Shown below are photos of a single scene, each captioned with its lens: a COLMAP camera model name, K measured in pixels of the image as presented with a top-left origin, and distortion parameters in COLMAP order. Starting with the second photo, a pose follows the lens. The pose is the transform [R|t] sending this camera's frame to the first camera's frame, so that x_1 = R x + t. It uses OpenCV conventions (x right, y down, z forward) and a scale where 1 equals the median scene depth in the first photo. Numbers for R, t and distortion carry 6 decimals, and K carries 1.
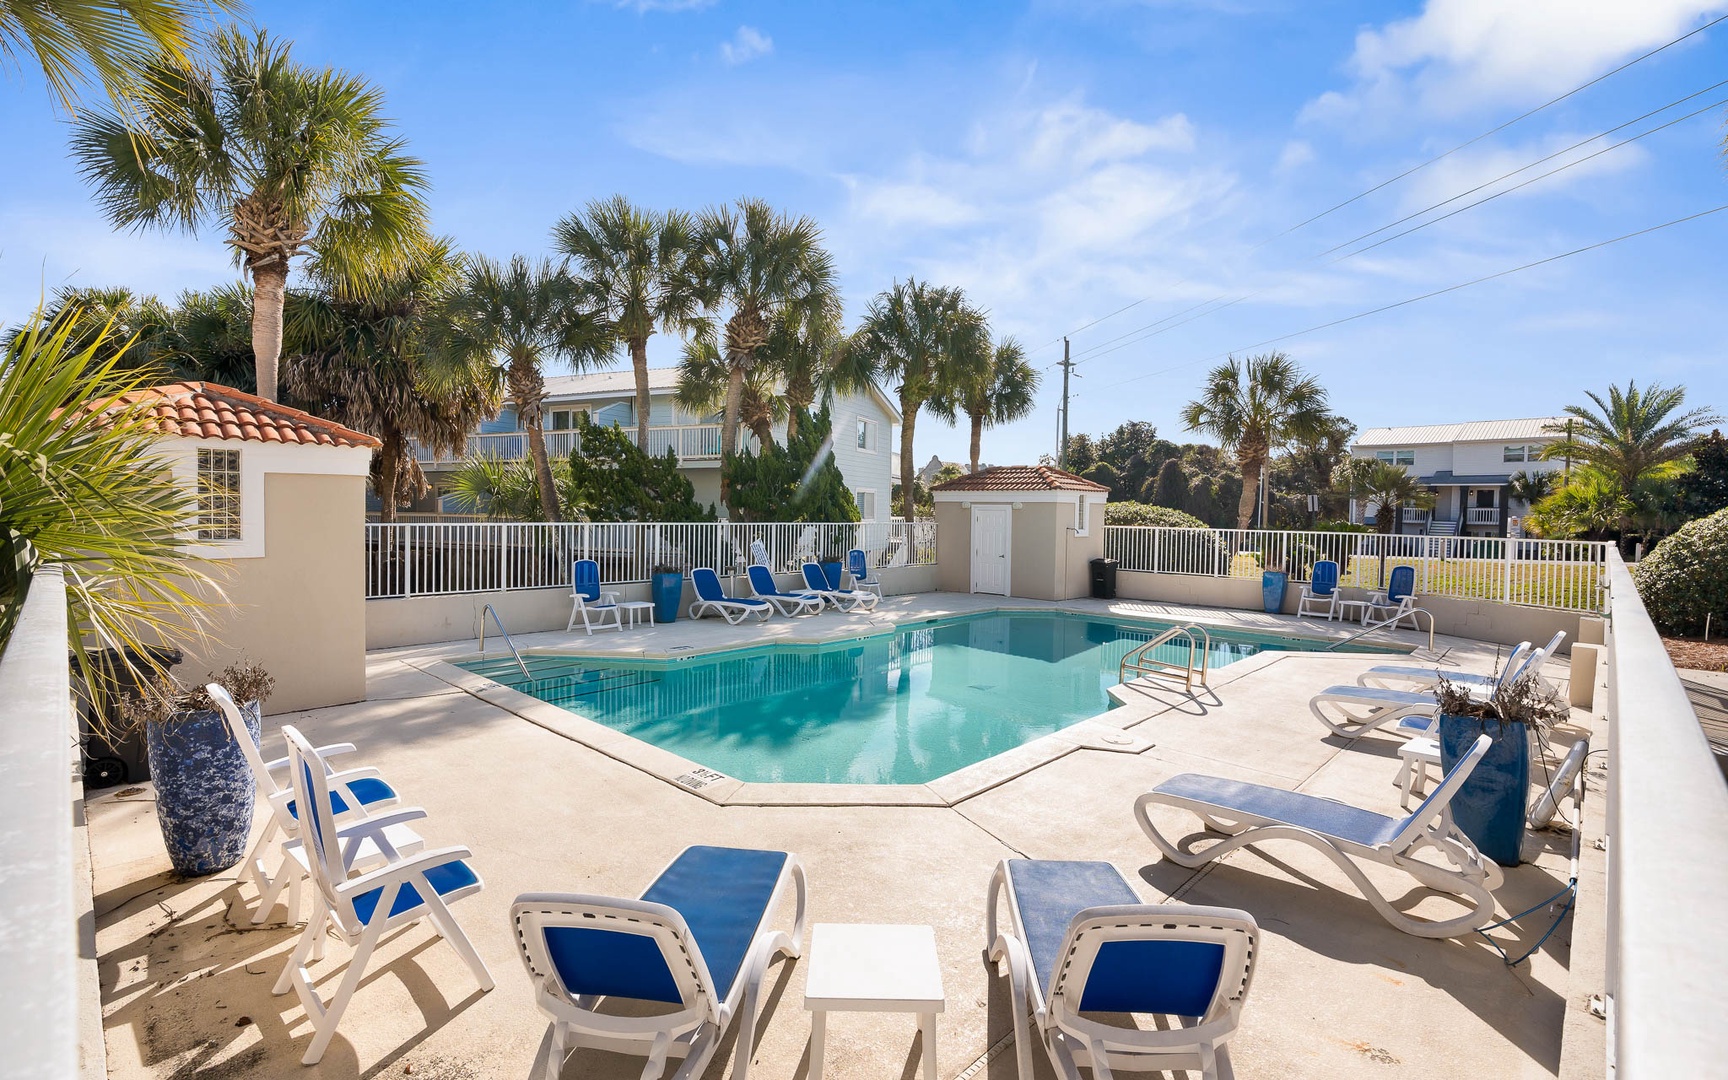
lens RADIAL K [[773.0, 0, 868.4], [0, 773.0, 513.4], [0, 0, 1]] dist [-0.000165, -0.000233]
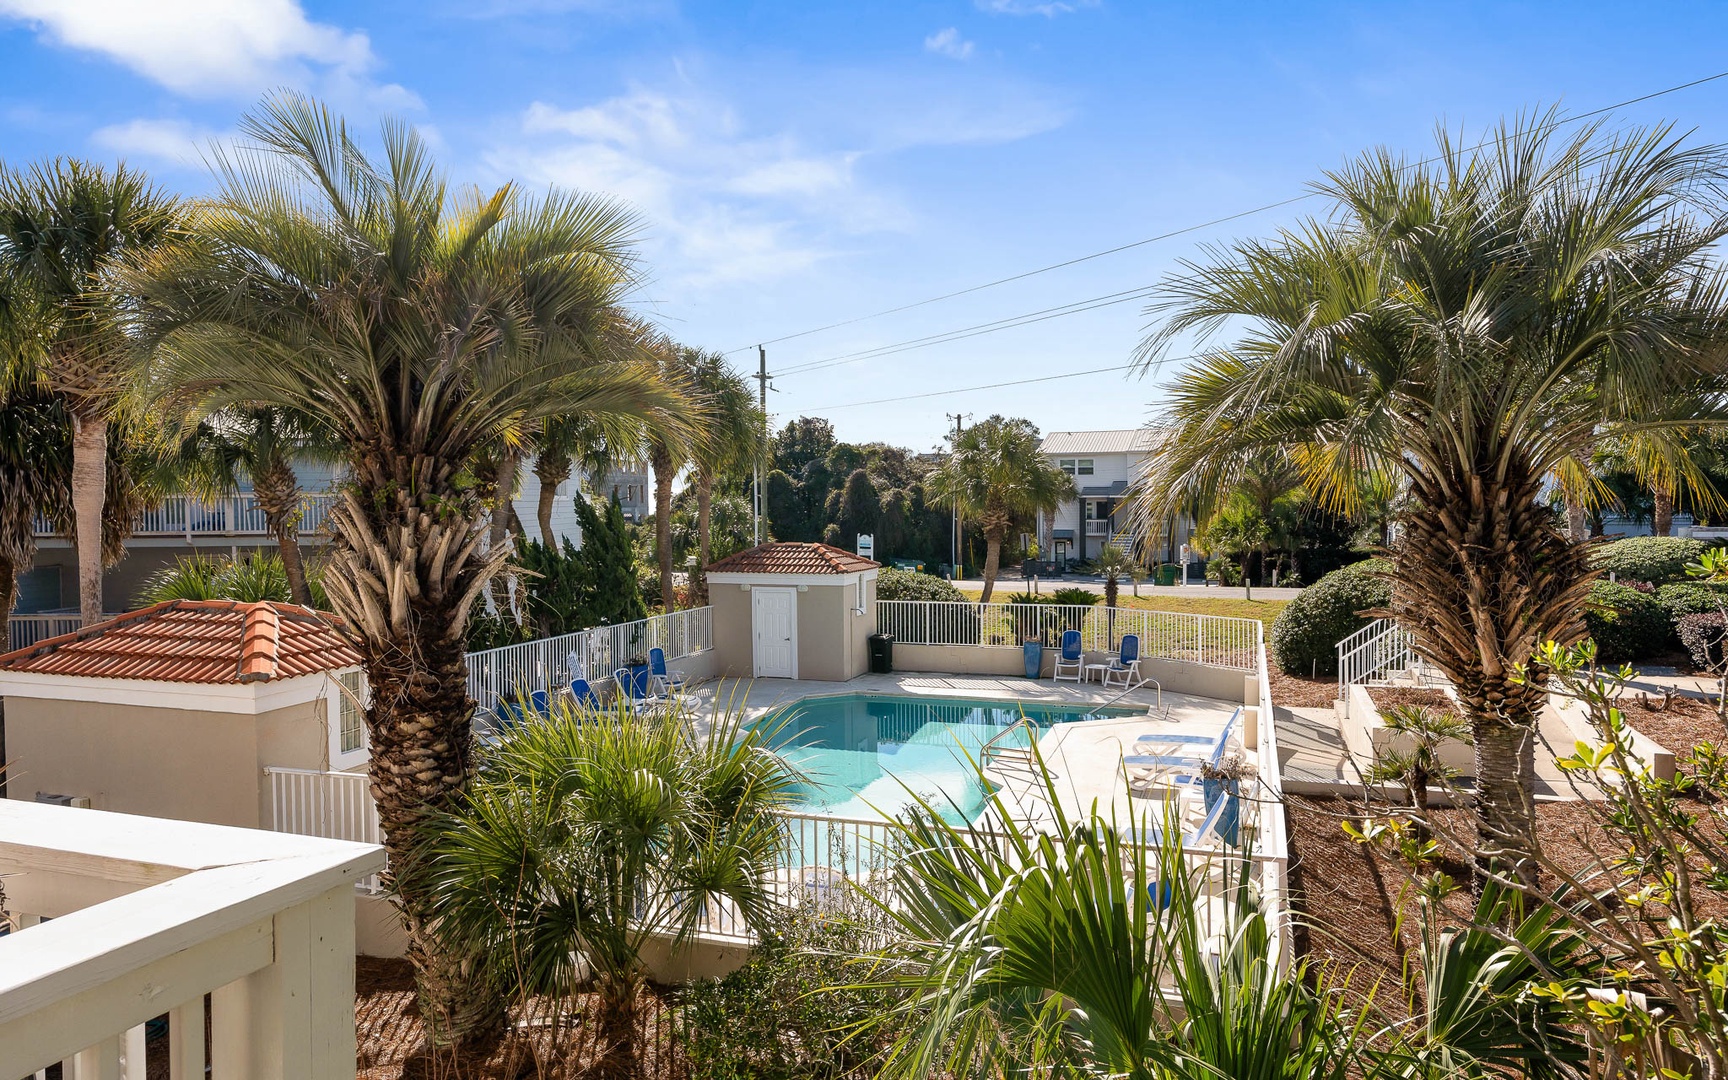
lens RADIAL K [[1037.3, 0, 865.2], [0, 1037.3, 501.5], [0, 0, 1]] dist [-0.011008, -0.000821]
pose [[0.917413, -0.023309, 0.397254, -0.251880], [0.028990, 0.999545, -0.008301, -0.104095], [-0.396880, 0.019132, 0.917671, -0.255844]]
